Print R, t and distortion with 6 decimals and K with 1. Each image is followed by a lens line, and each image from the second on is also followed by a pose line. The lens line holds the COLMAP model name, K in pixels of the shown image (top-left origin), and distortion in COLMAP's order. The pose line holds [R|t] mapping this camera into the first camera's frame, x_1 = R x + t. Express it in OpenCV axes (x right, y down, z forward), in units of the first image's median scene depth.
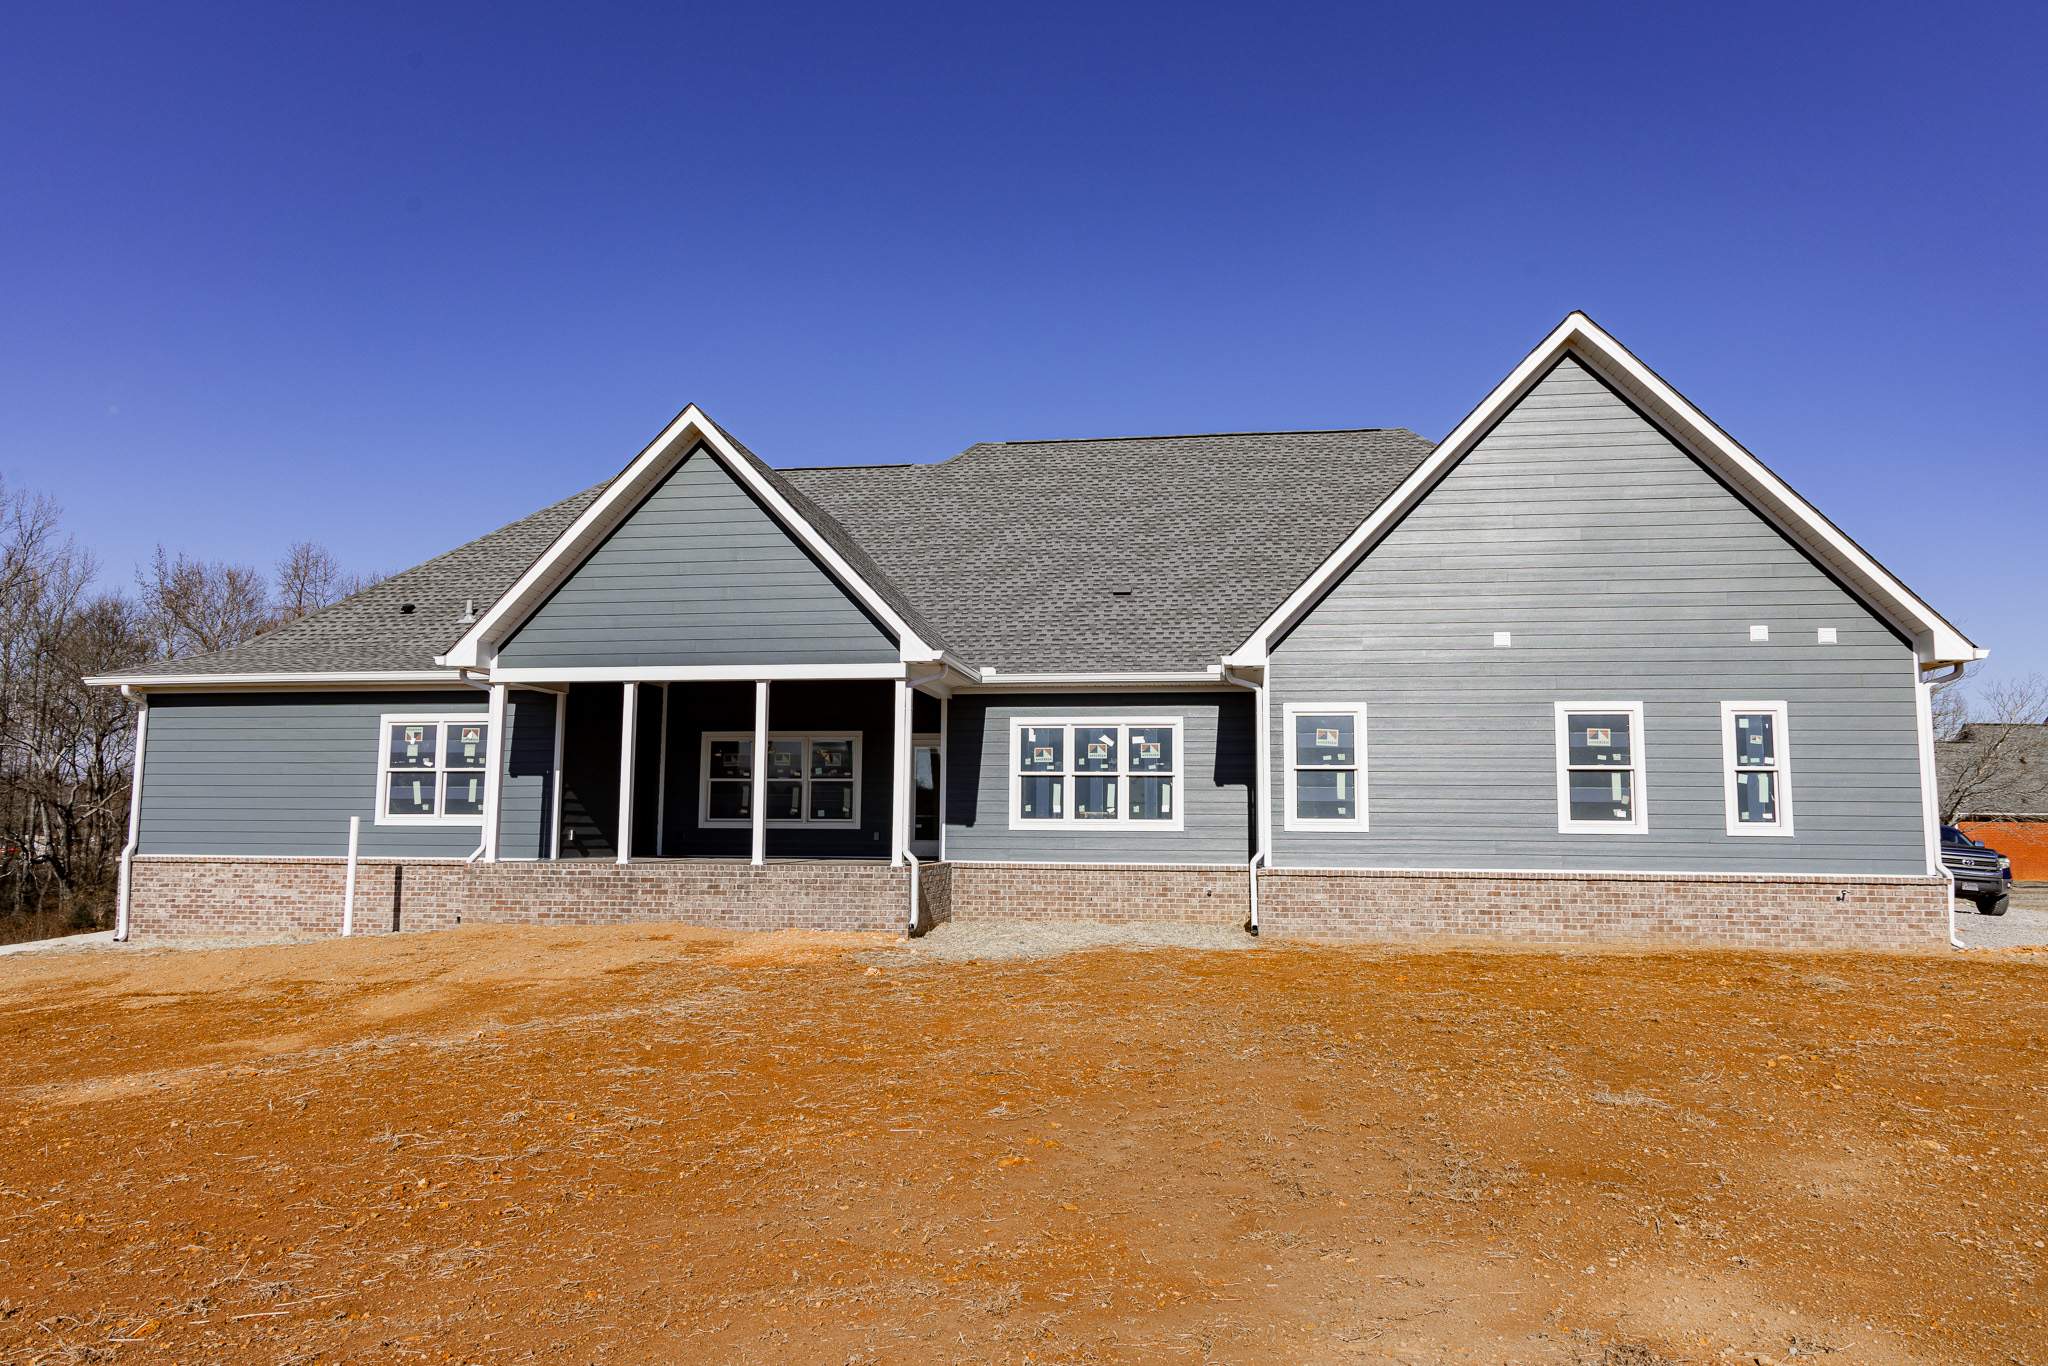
lens RADIAL K [[1377.8, 0, 1024.0], [0, 1377.8, 683.0], [0, 0, 1]] dist [0.017621, 0.000794]
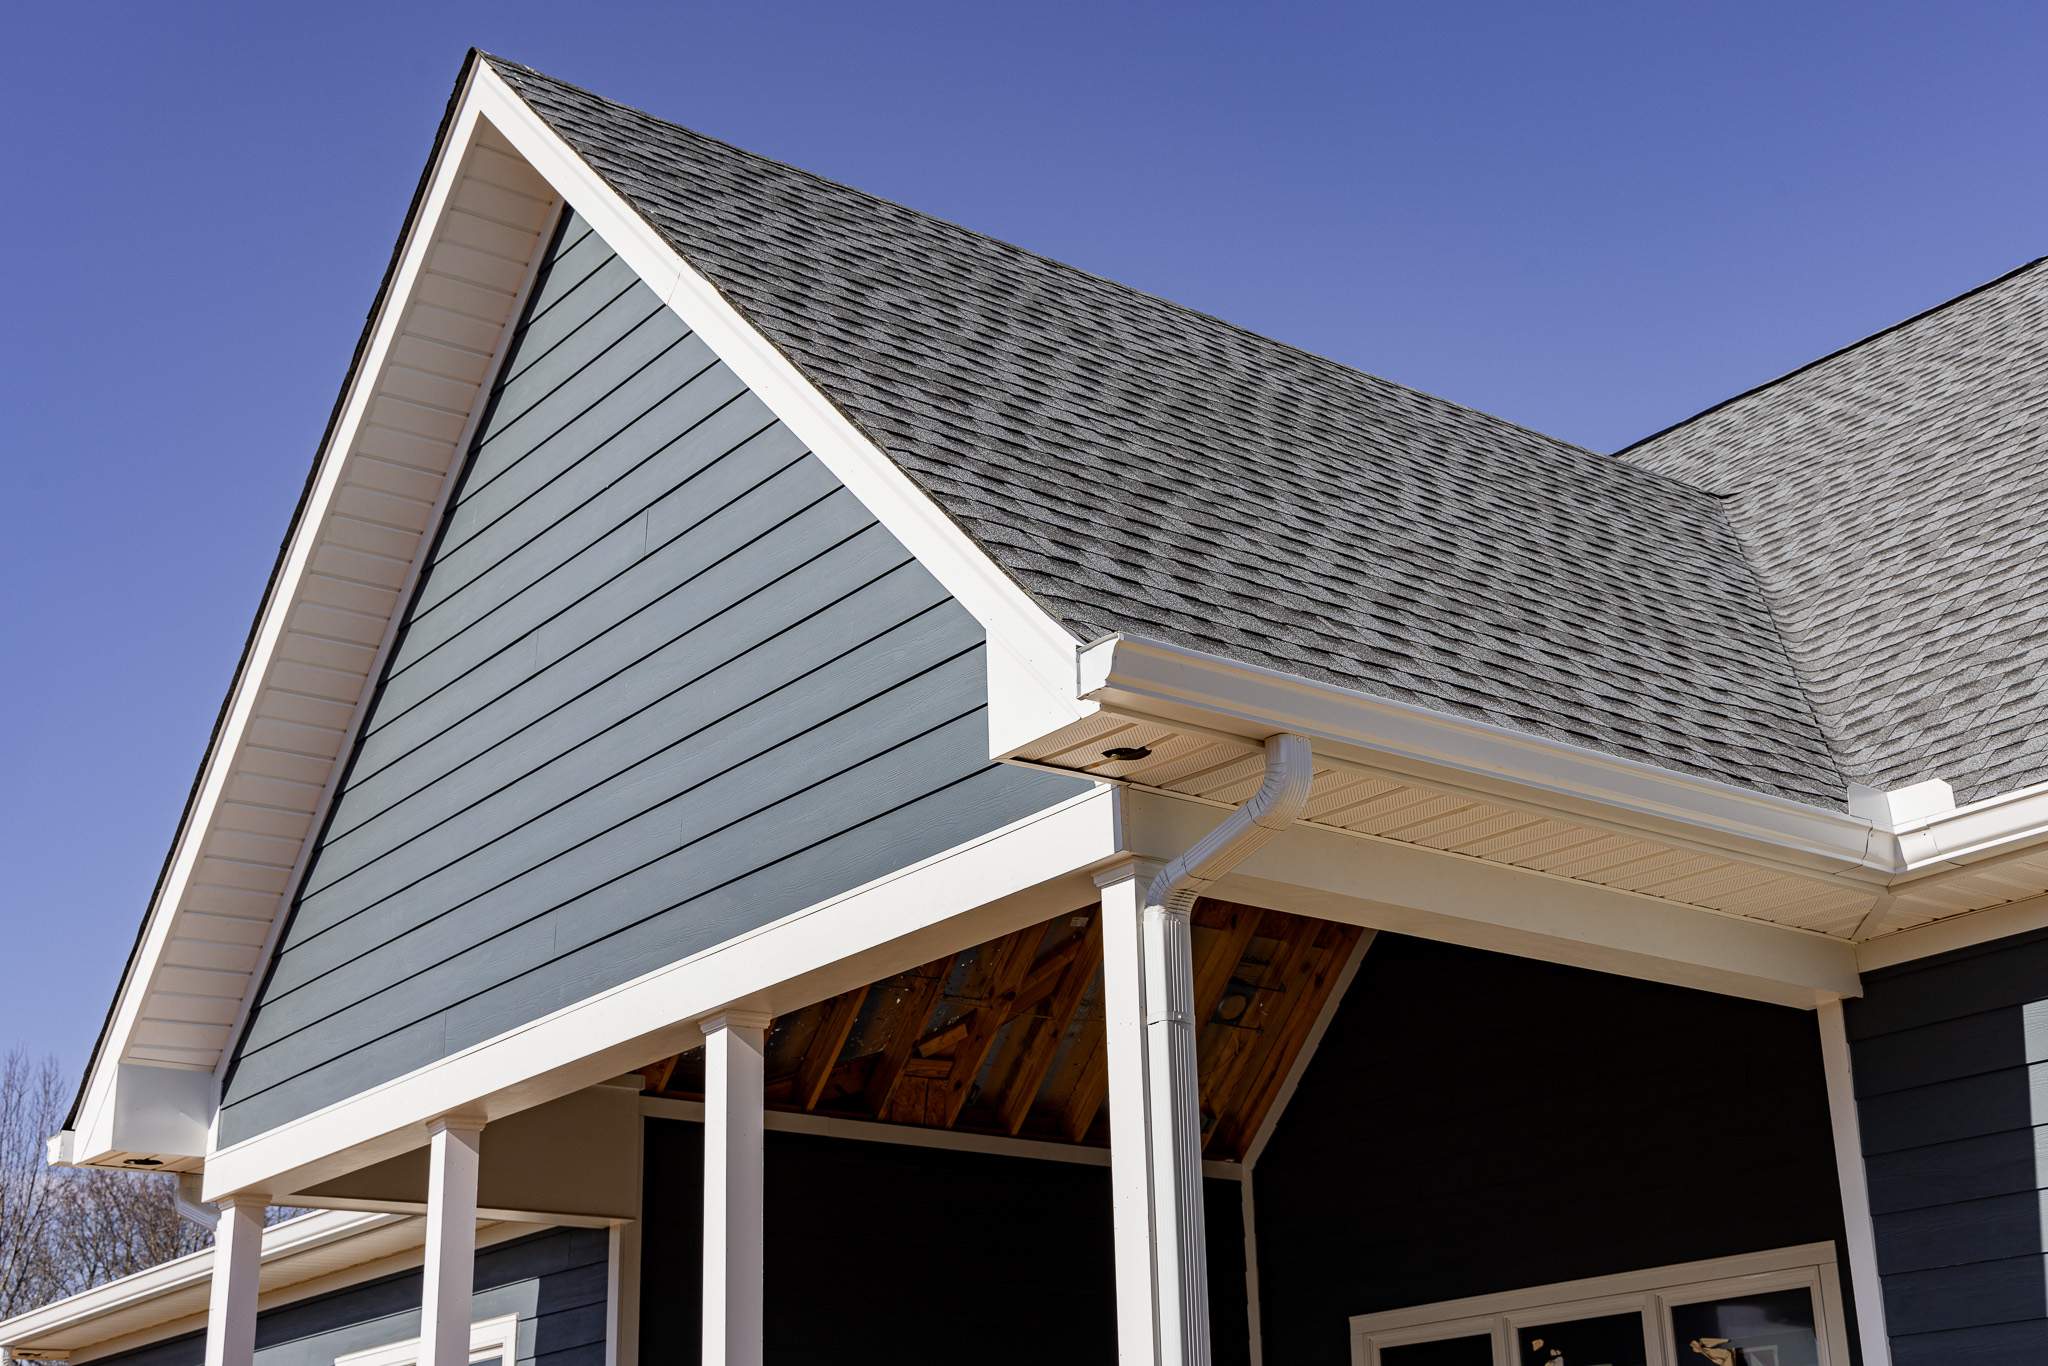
lens RADIAL K [[2683.1, 0, 1024.0], [0, 2683.1, 683.0], [0, 0, 1]] dist [-0.003560, 0.018074]
pose [[0.714718, -0.264403, -0.647509, 0.144465], [0.106038, 0.956052, -0.273349, 0.071049], [0.691327, 0.126707, 0.711345, 0.720516]]
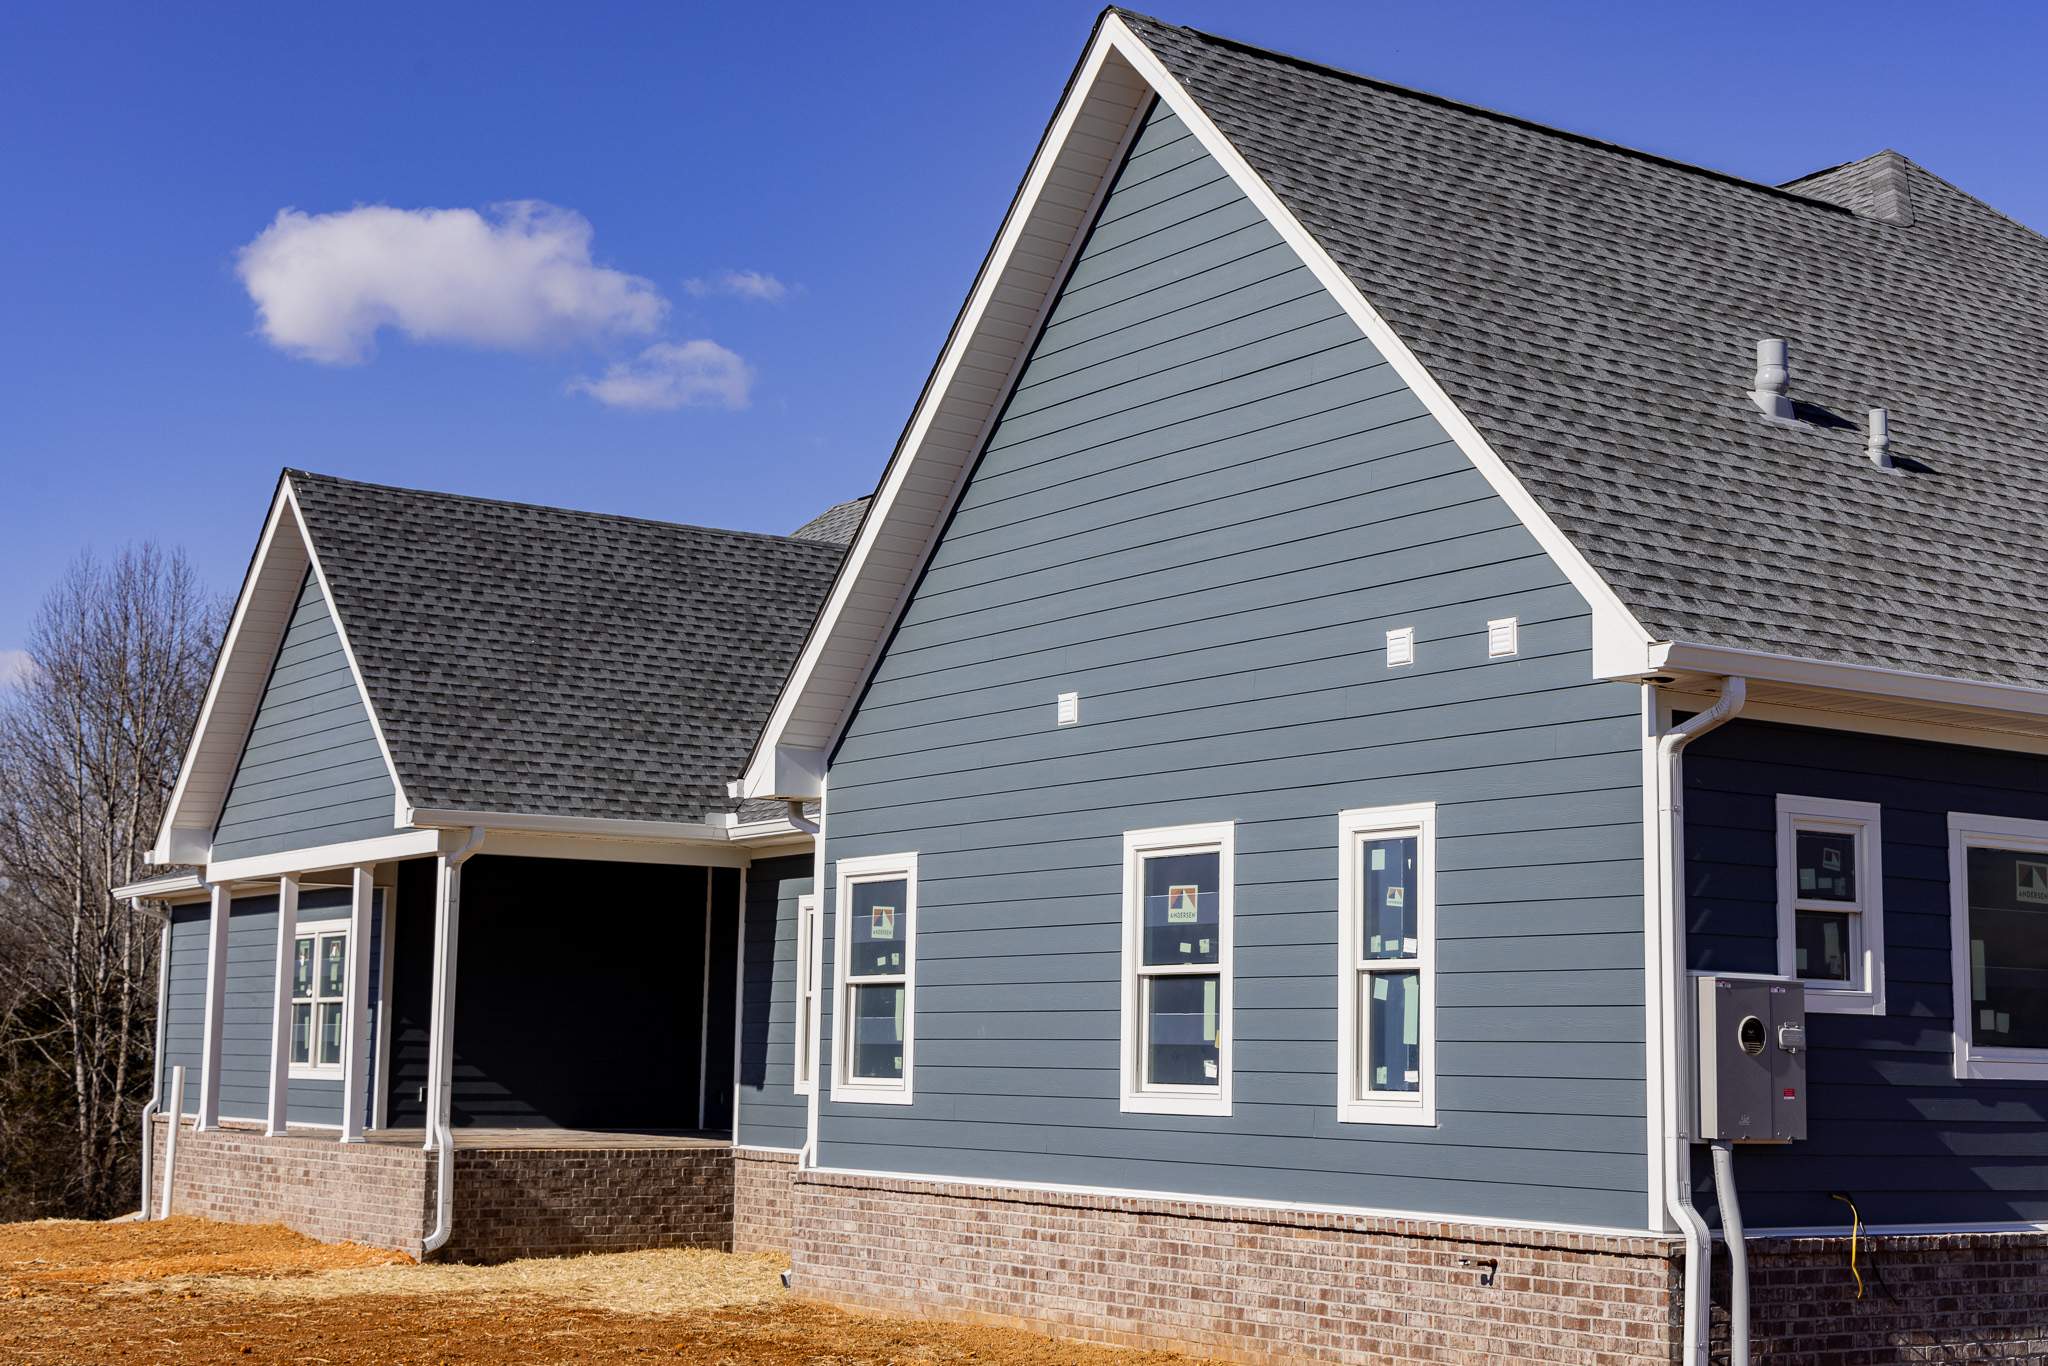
lens RADIAL K [[2847.5, 0, 1024.0], [0, 2847.5, 683.0], [0, 0, 1]] dist [0.011115, 0.027434]
pose [[0.675378, -0.095296, -0.731288, 1.049024], [0.070172, 0.995421, -0.064908, 0.022997], [0.734125, -0.007478, 0.678973, 0.303815]]
